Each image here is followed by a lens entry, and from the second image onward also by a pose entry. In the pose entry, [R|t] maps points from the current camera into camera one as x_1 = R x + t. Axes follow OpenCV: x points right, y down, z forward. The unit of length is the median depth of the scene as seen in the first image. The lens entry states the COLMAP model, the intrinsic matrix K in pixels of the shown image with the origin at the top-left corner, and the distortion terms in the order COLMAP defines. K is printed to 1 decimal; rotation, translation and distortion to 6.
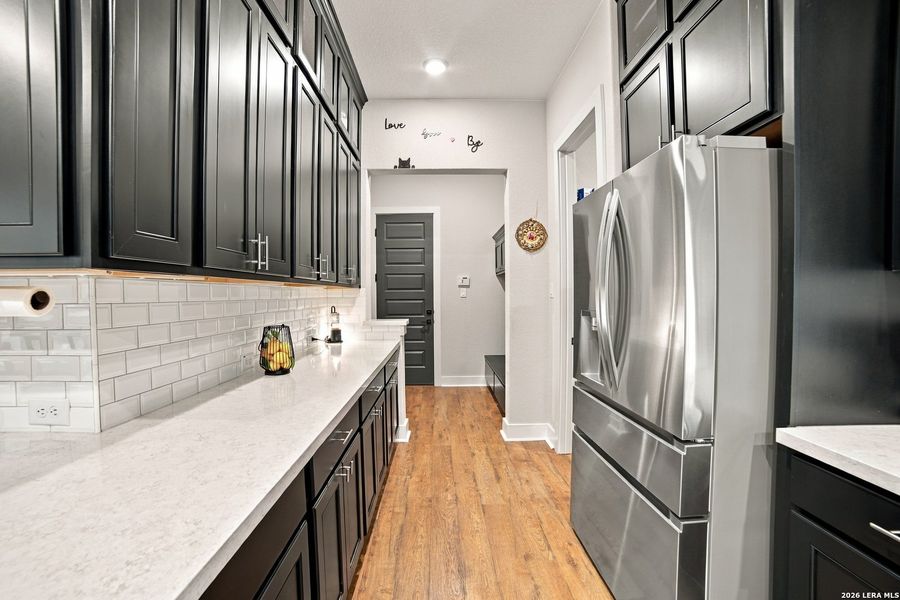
lens RADIAL K [[363.0, 0, 446.9], [0, 363.0, 294.7], [0, 0, 1]] dist [-0.026534, -0.000053]
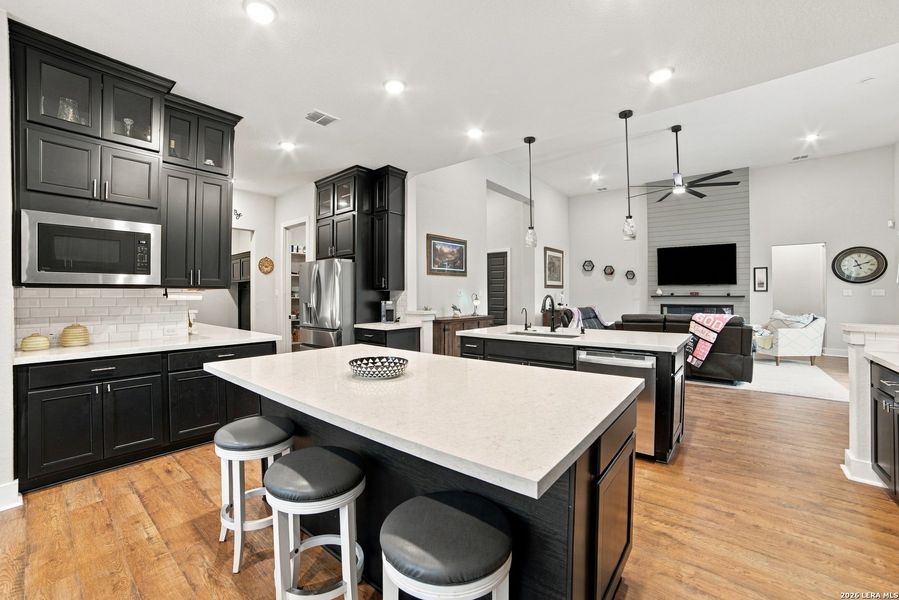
lens RADIAL K [[362.6, 0, 447.3], [0, 362.6, 295.6], [0, 0, 1]] dist [-0.026534, -0.000053]
pose [[0.642201, -0.000217, 0.766536, -0.703728], [0.000356, 1.000000, -0.000015, -0.002762], [-0.766536, 0.000282, 0.642201, -1.105496]]
